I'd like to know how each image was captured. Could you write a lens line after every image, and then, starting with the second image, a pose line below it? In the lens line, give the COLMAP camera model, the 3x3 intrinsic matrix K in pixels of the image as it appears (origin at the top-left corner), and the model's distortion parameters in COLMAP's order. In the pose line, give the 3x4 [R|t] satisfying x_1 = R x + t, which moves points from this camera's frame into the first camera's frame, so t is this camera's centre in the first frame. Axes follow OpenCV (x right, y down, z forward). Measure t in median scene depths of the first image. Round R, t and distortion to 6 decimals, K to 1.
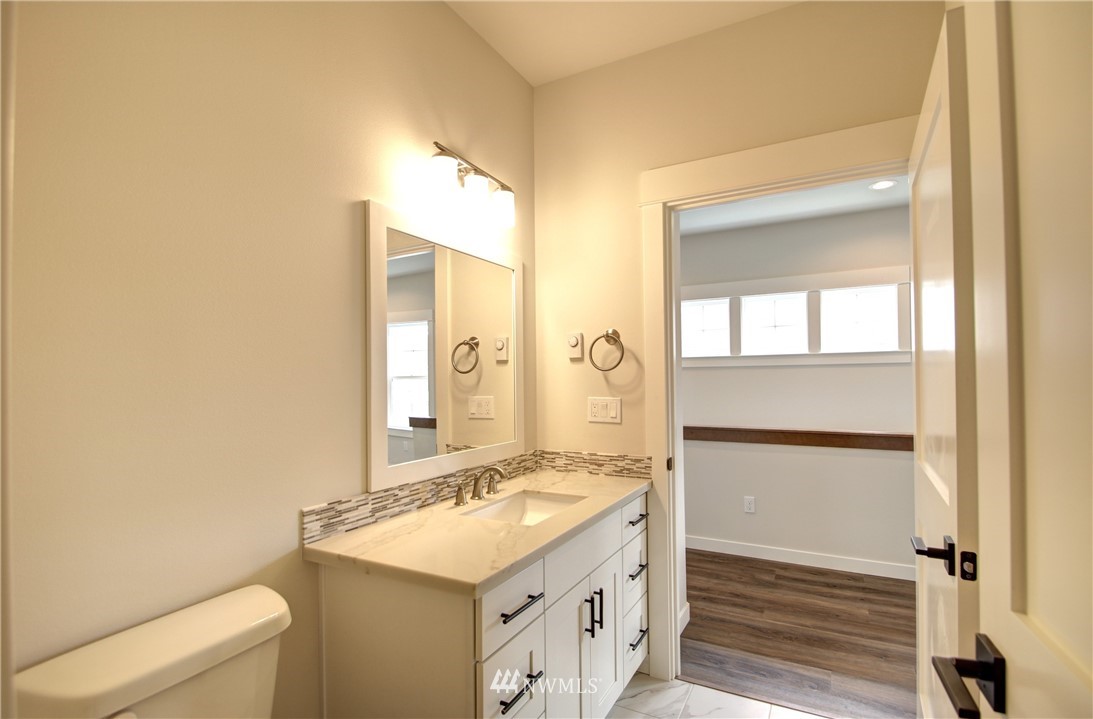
lens RADIAL K [[516.1, 0, 546.9], [0, 516.1, 378.4], [0, 0, 1]] dist [0.019128, 0.000134]
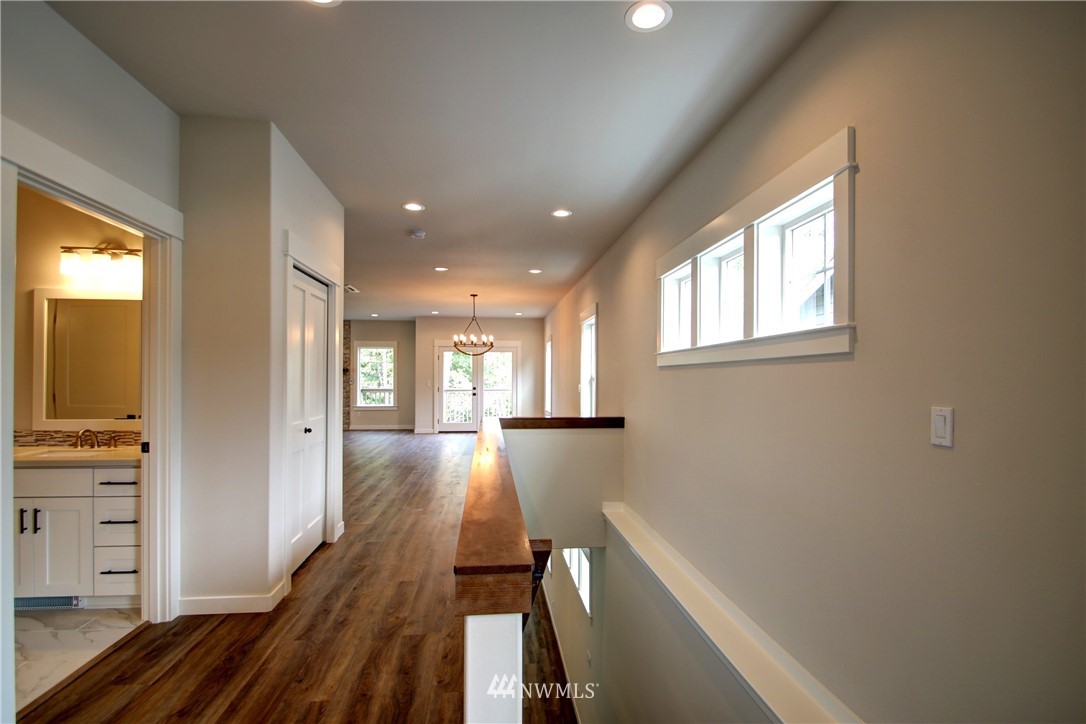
lens RADIAL K [[503.2, 0, 543.4], [0, 503.2, 376.9], [0, 0, 1]] dist [0.001512, -0.000391]
pose [[0.569992, 0.011216, -0.821573, 1.488594], [-0.011784, 0.999916, 0.005475, -0.016758], [0.821566, 0.006561, 0.570076, 0.923467]]
